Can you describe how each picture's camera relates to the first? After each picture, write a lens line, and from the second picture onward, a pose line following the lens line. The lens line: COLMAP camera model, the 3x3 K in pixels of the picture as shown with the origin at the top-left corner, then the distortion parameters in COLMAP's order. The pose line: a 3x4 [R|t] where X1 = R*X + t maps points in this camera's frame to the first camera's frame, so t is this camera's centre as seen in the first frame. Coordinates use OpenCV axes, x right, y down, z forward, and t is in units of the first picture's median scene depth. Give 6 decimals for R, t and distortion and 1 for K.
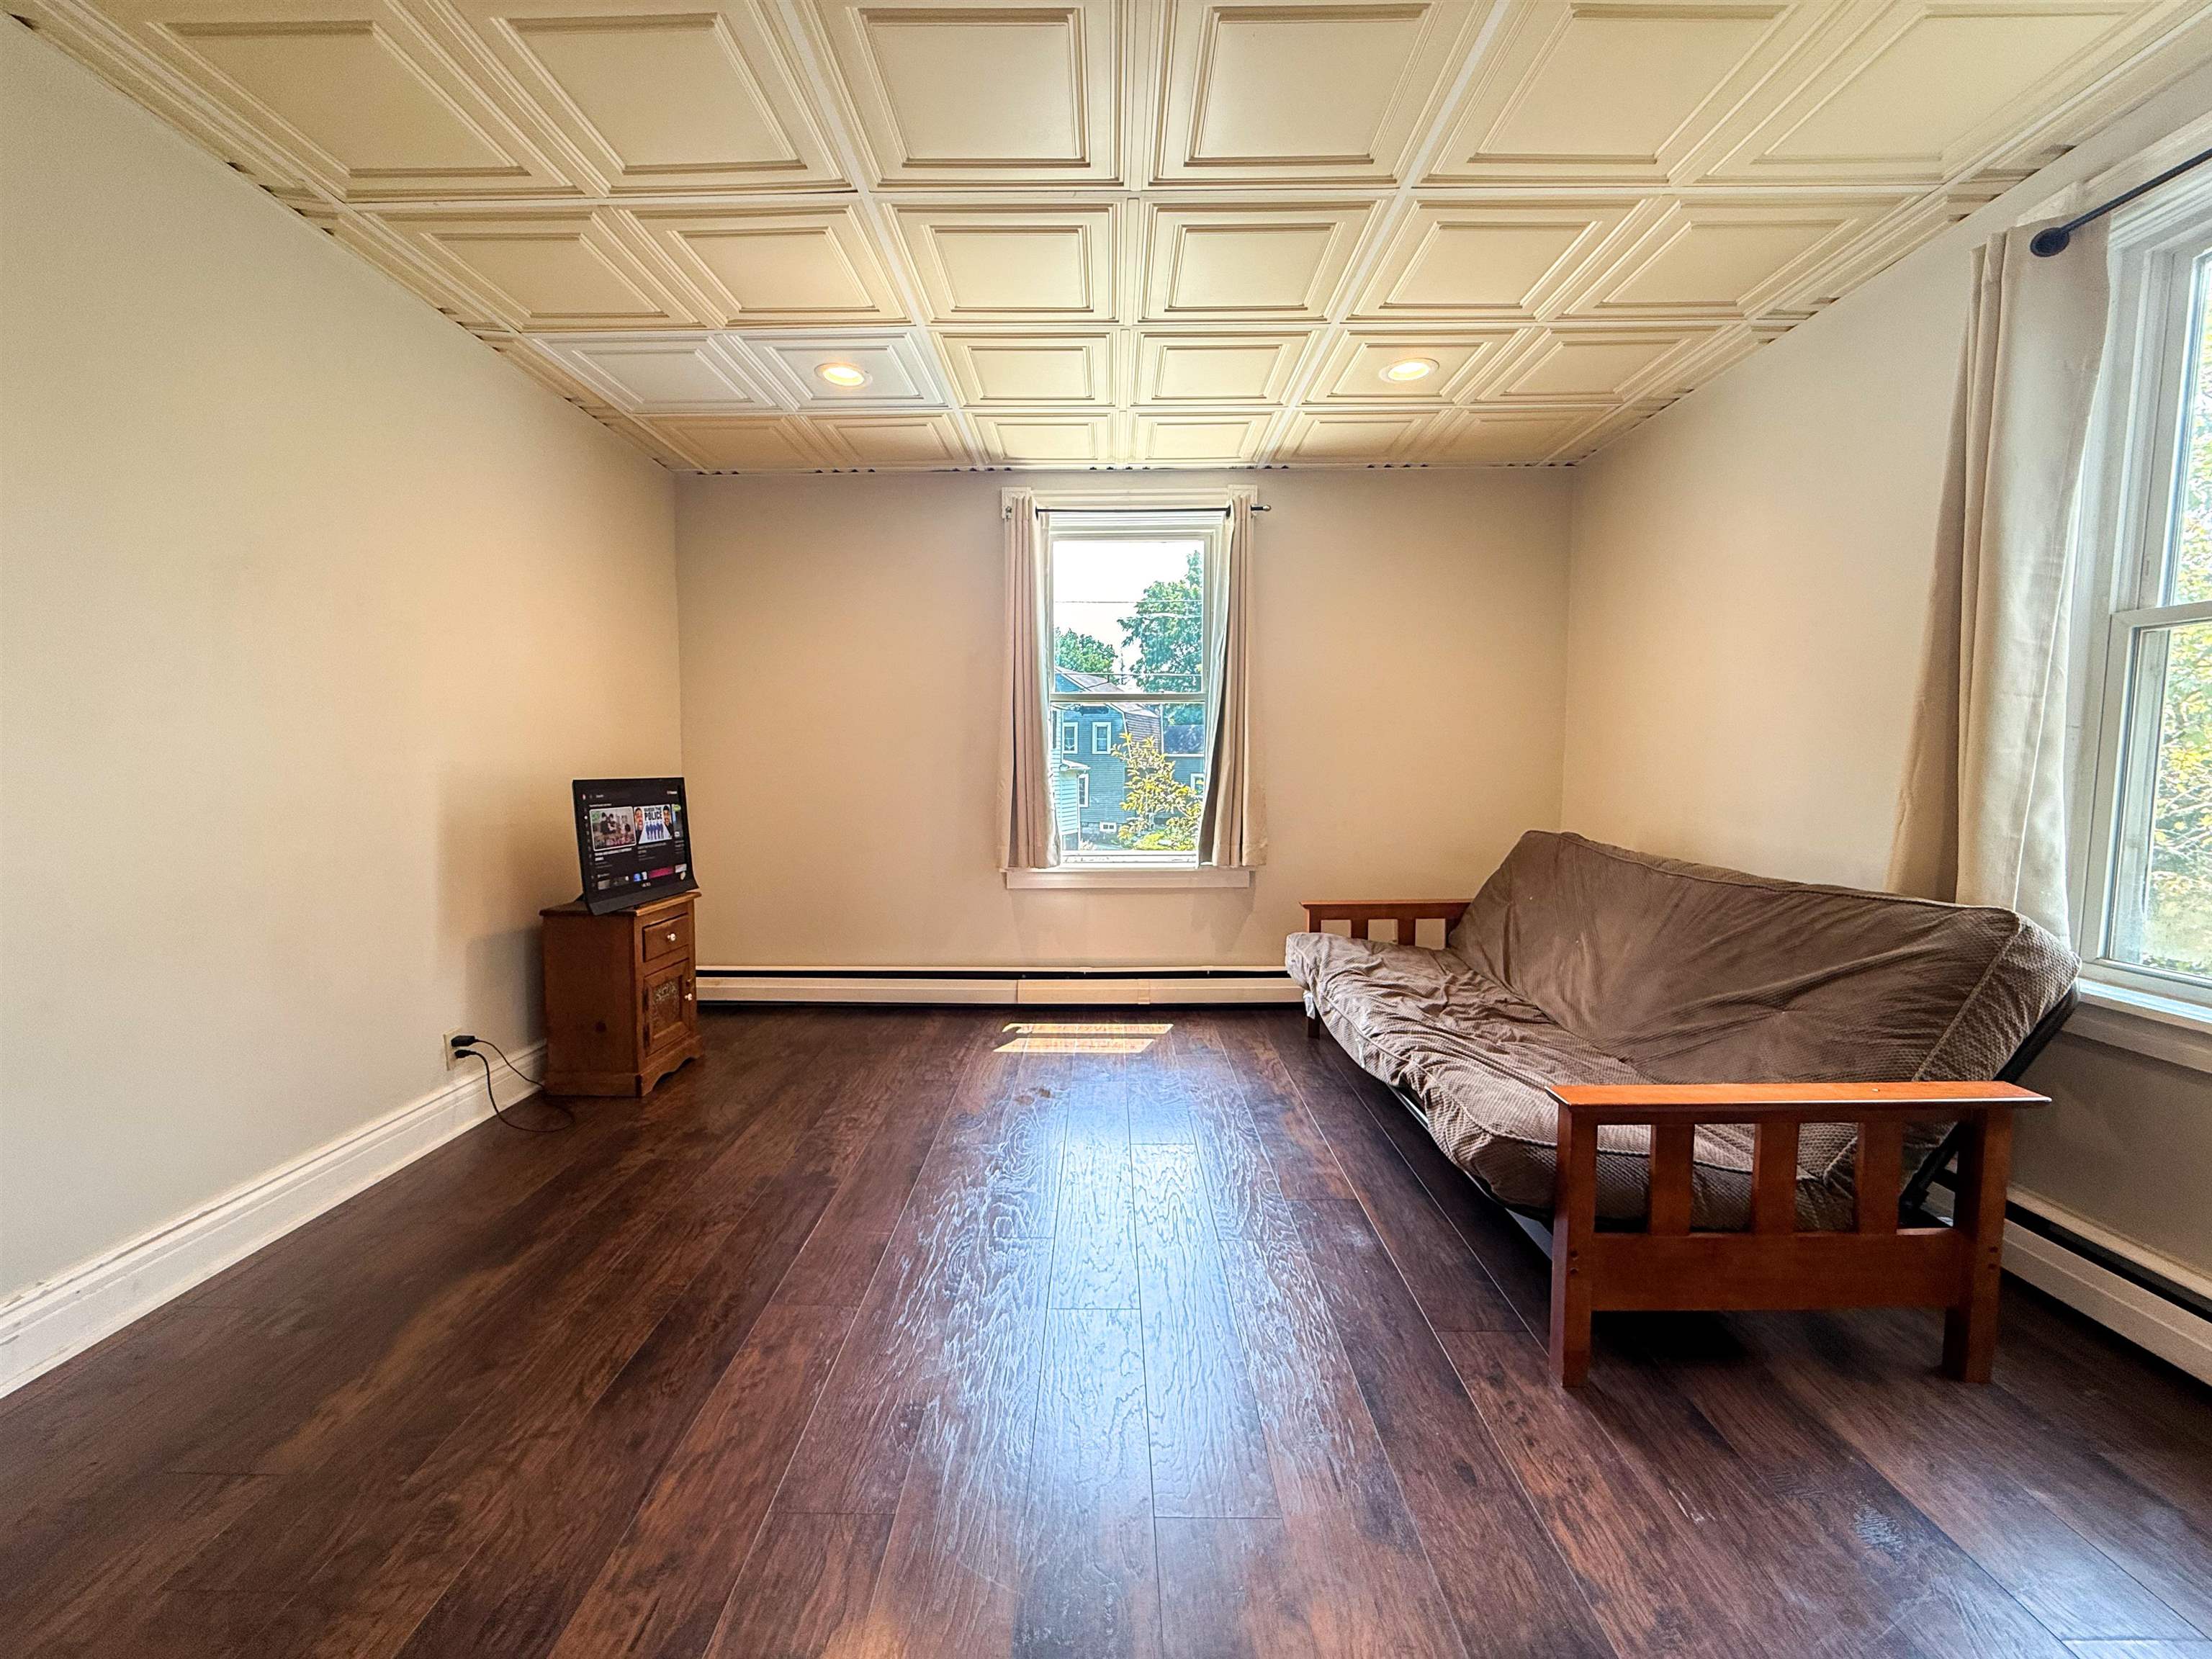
lens RADIAL K [[880.8, 0, 1101.8], [0, 880.8, 832.0], [0, 0, 1]] dist [-0.000527, 0.000181]
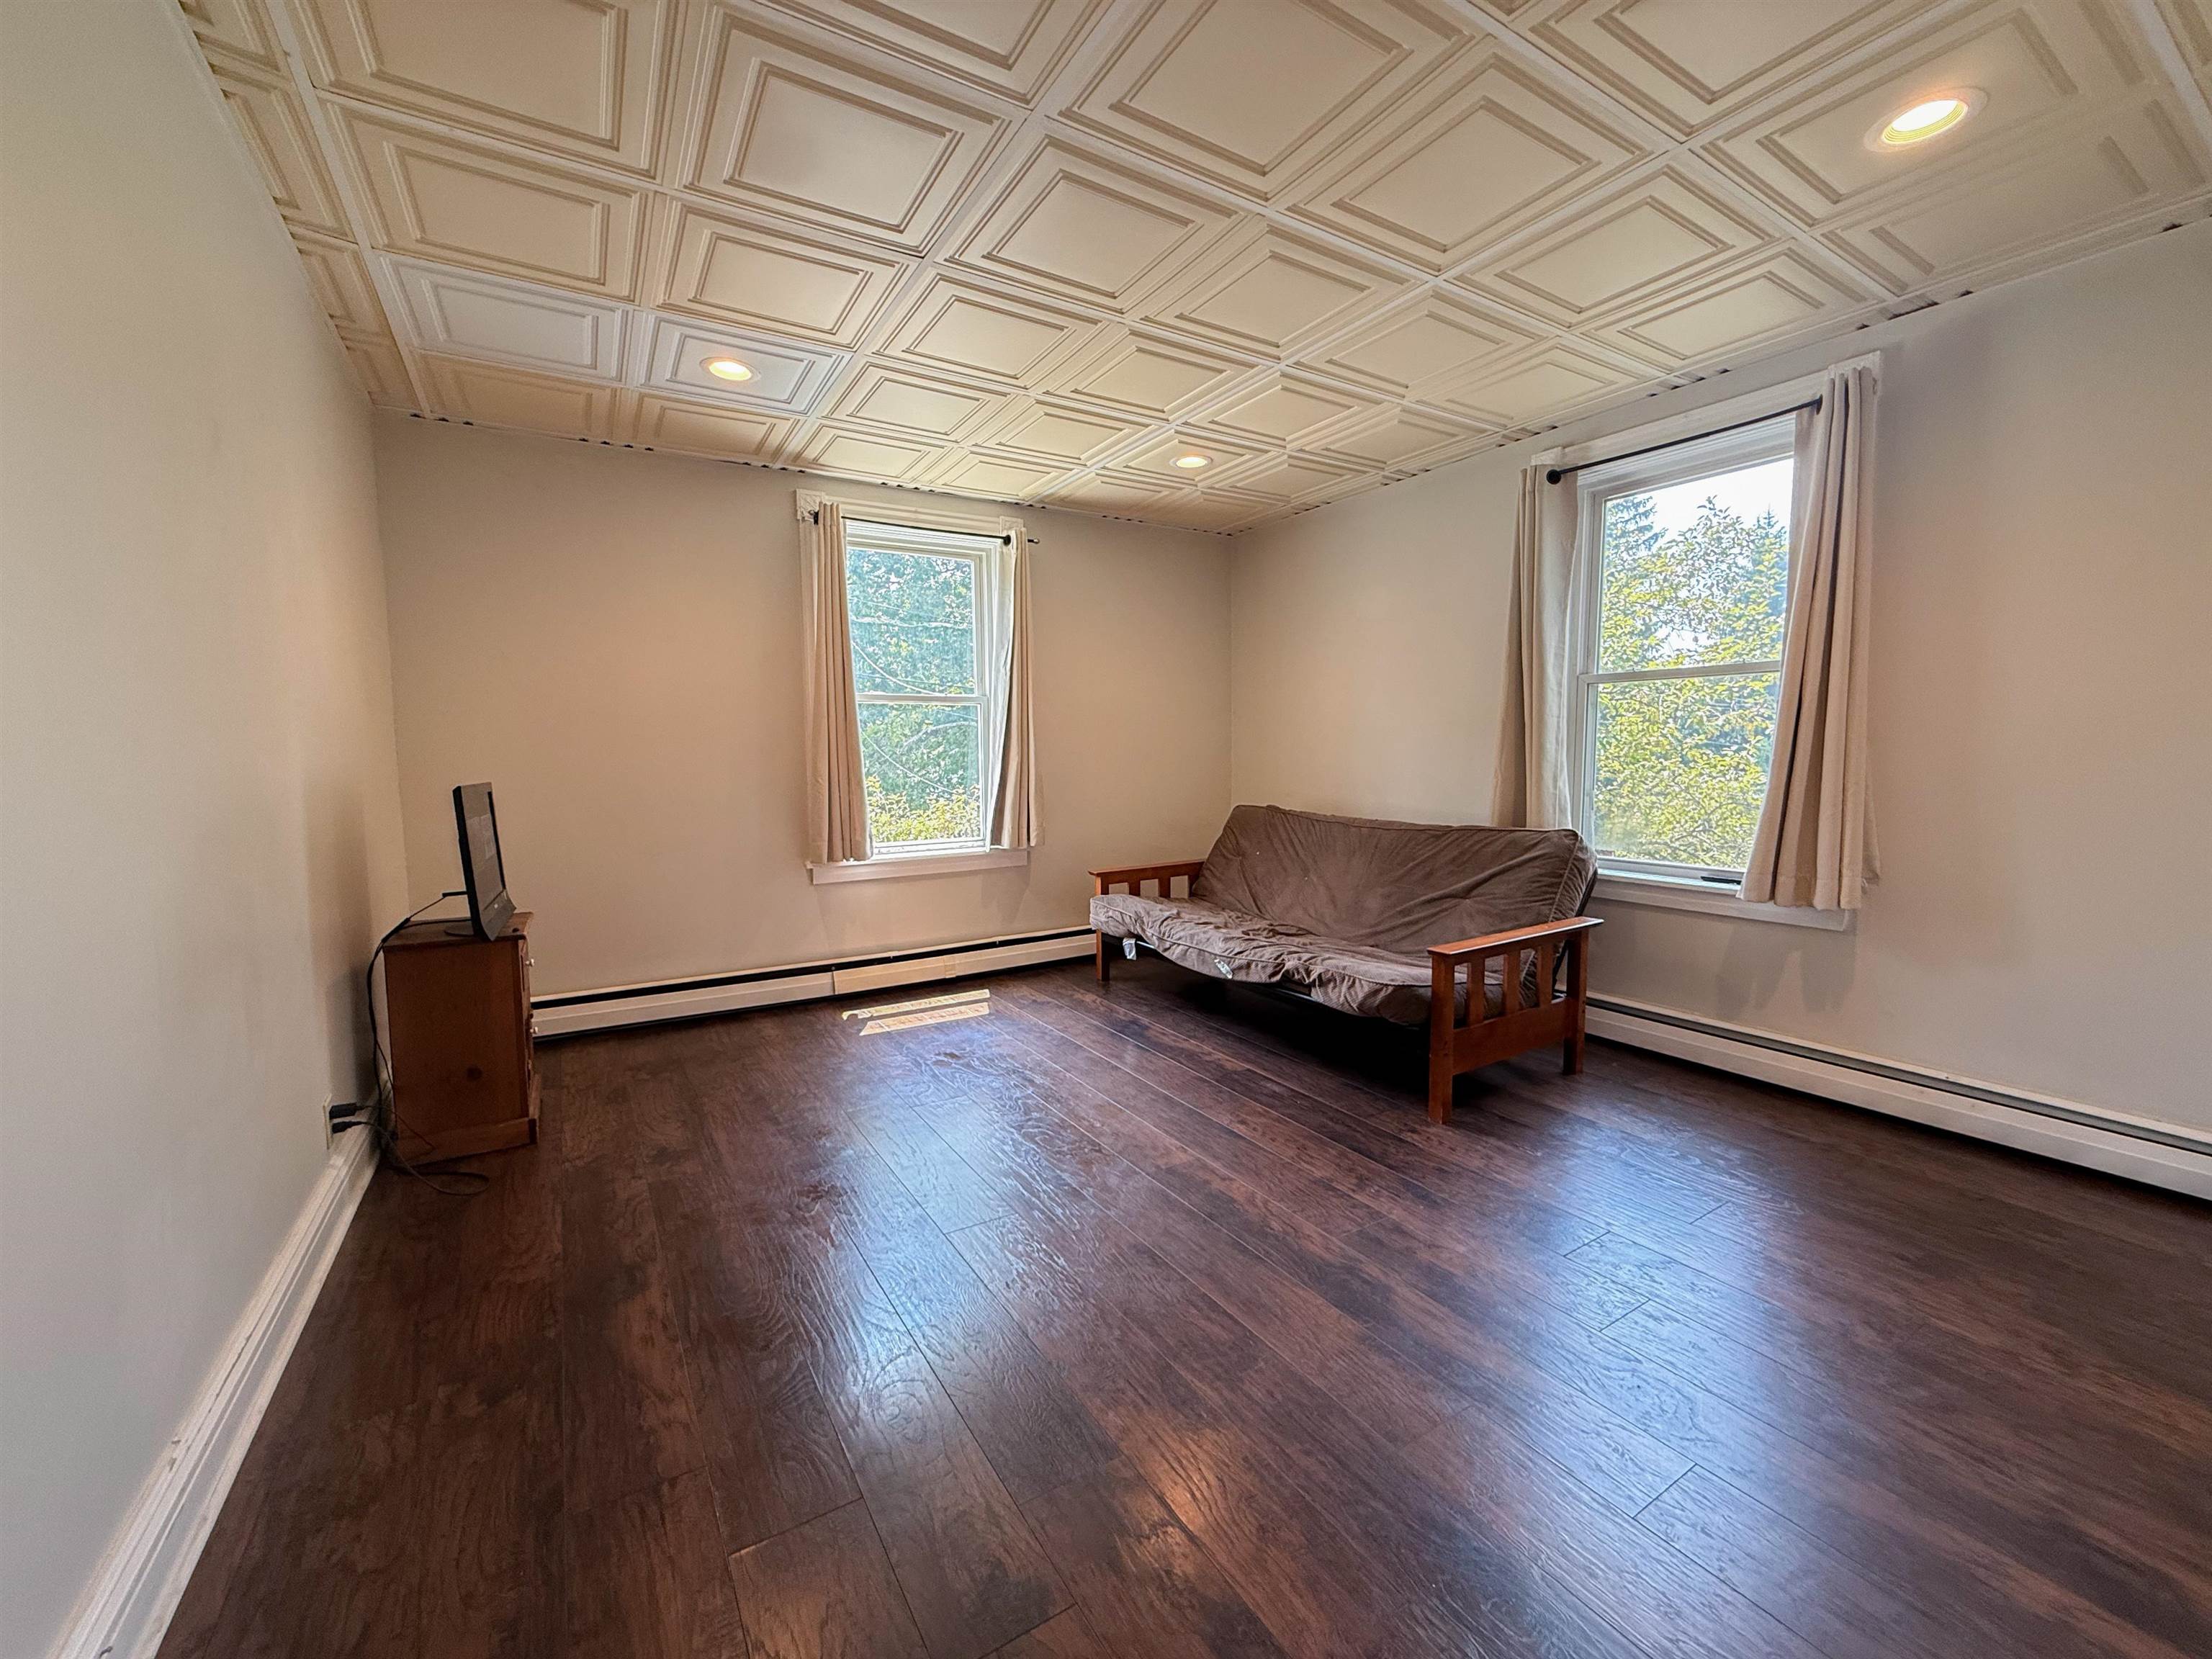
lens RADIAL K [[880.8, 0, 1101.8], [0, 880.8, 832.0], [0, 0, 1]] dist [-0.000527, 0.000181]
pose [[0.848114, -0.055144, 0.526936, -0.531362], [0.051977, 0.998431, 0.020828, 0.000248], [-0.527258, 0.009724, 0.849650, -0.059235]]
